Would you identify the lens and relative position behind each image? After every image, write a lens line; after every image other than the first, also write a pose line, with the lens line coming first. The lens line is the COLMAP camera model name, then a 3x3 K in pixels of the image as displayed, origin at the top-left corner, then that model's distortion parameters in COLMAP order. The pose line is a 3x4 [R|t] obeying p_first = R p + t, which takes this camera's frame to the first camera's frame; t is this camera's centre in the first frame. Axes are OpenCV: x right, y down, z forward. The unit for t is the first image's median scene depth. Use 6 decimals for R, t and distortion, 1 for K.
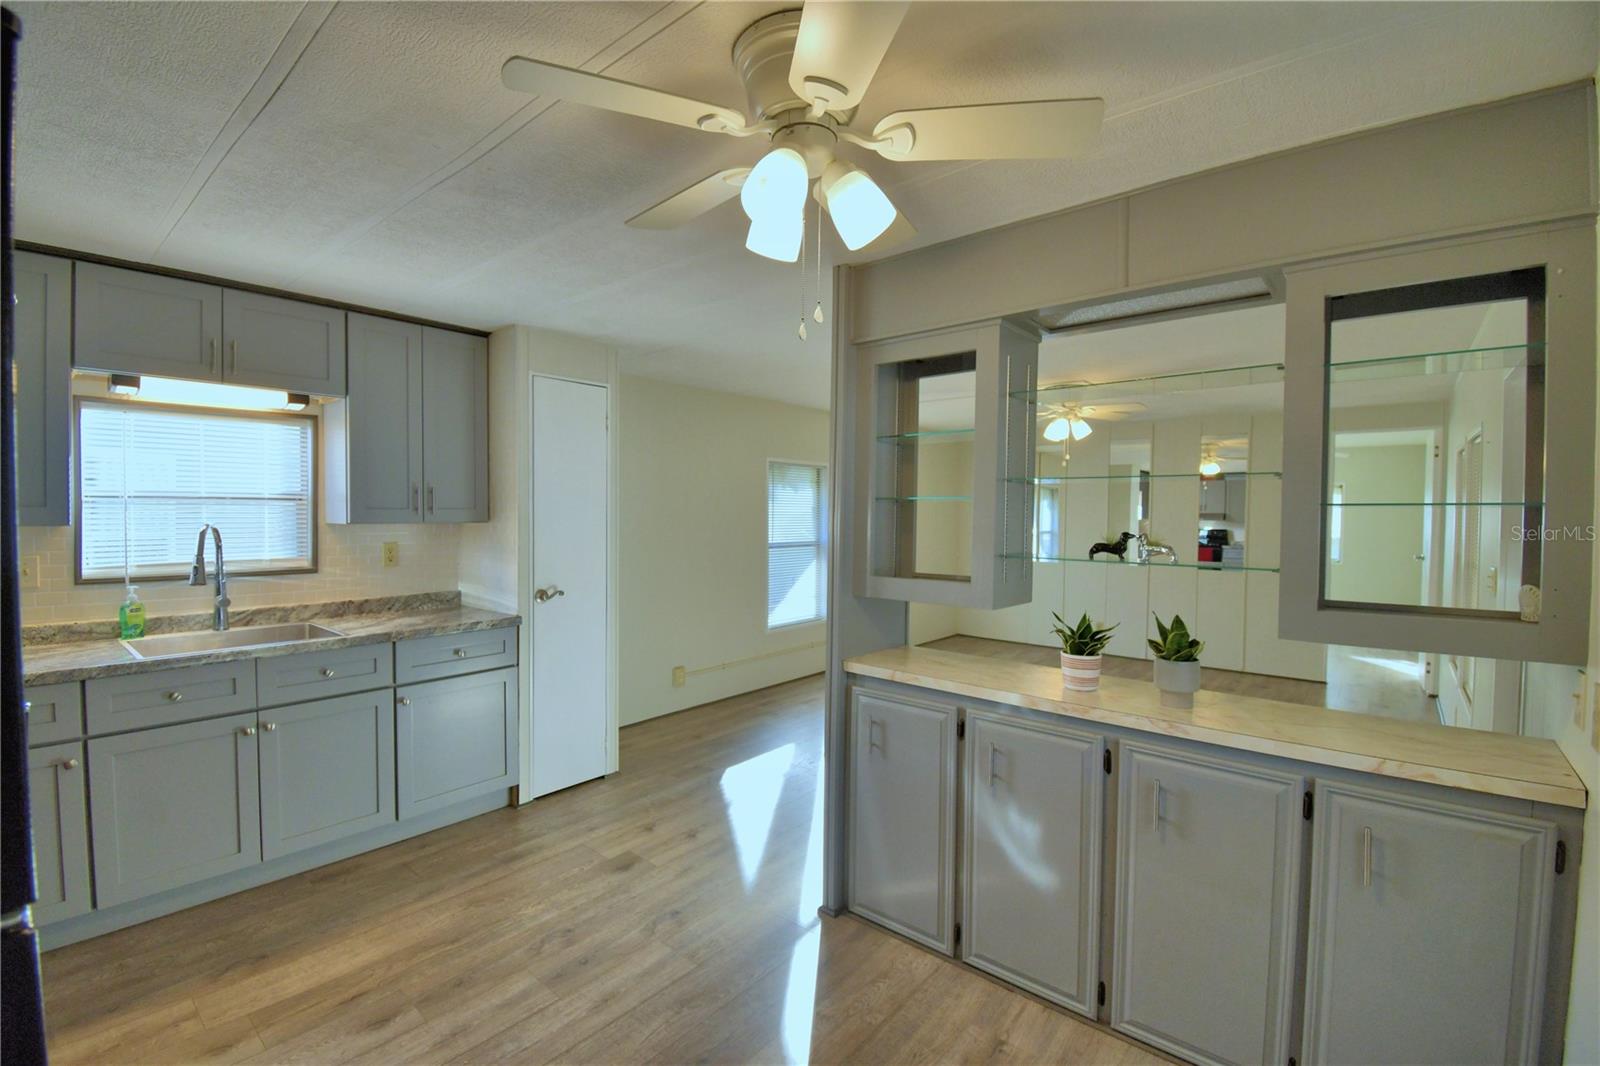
lens RADIAL K [[704.6, 0, 778.4], [0, 704.6, 542.5], [0, 0, 1]] dist [0.008675, -0.018021]
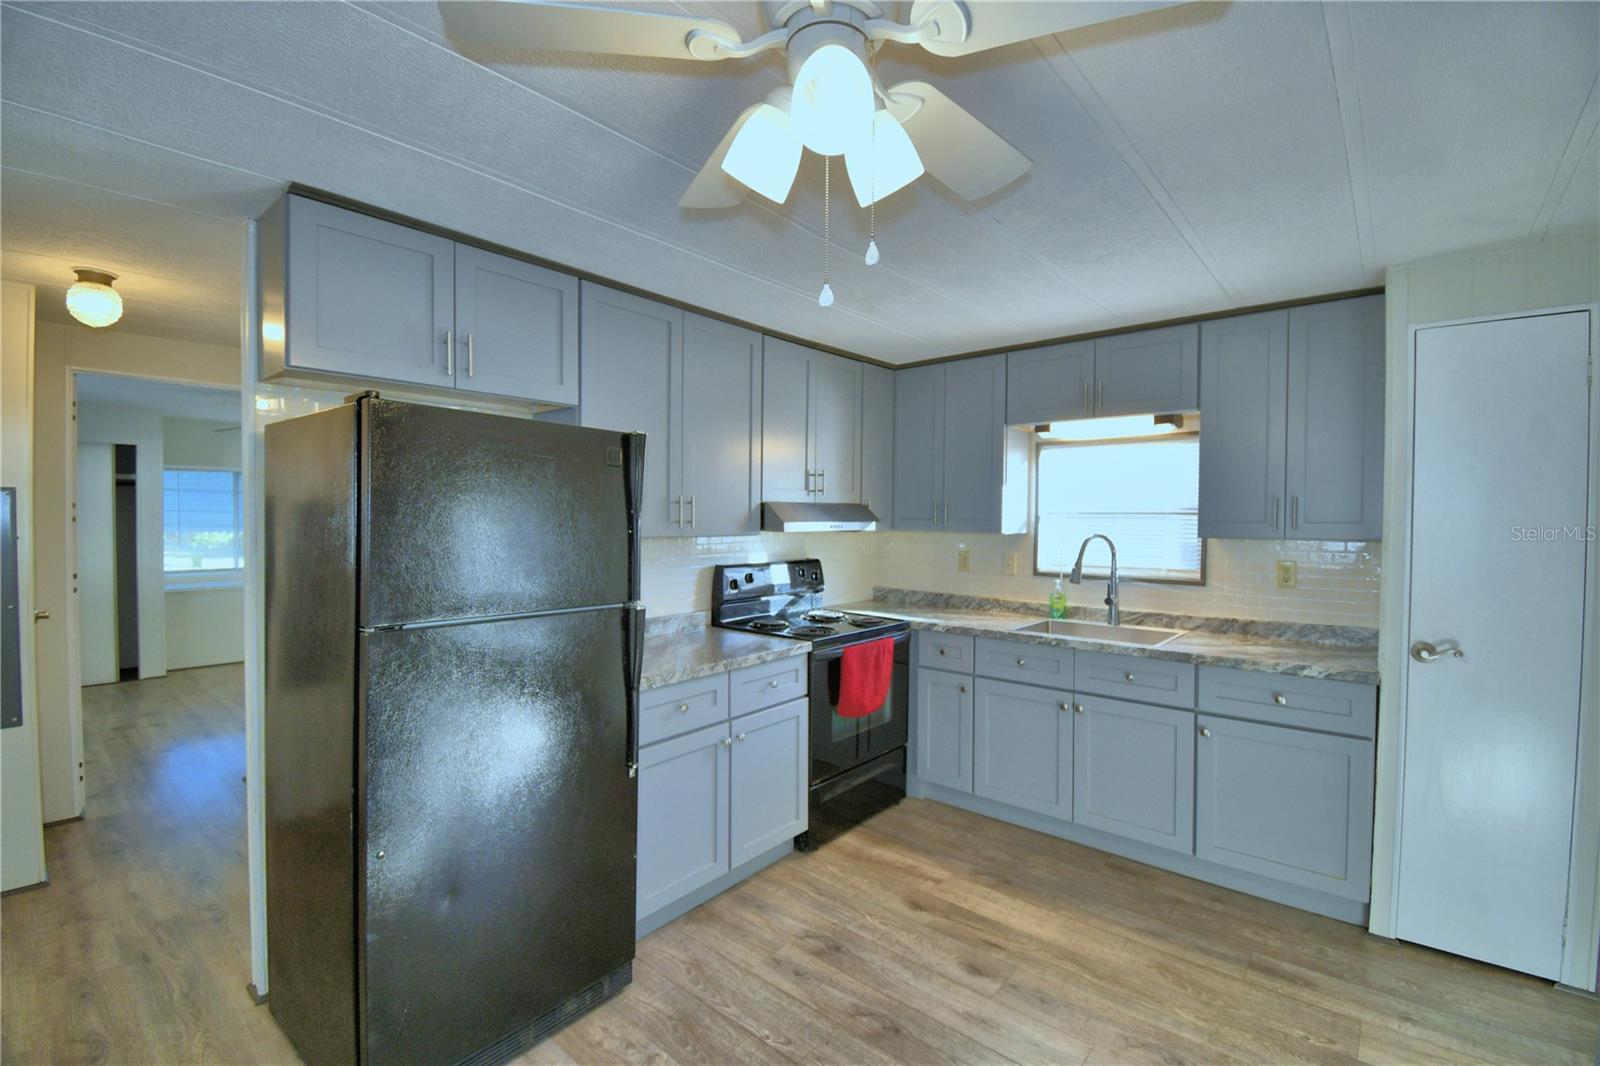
lens RADIAL K [[704.6, 0, 801.1], [0, 704.6, 528.6], [0, 0, 1]] dist [0.008675, -0.018021]
pose [[0.018376, 0.010402, -0.999777, 0.386641], [-0.053796, 0.998508, 0.009400, -0.019615], [0.998383, 0.053611, 0.018908, 0.448003]]
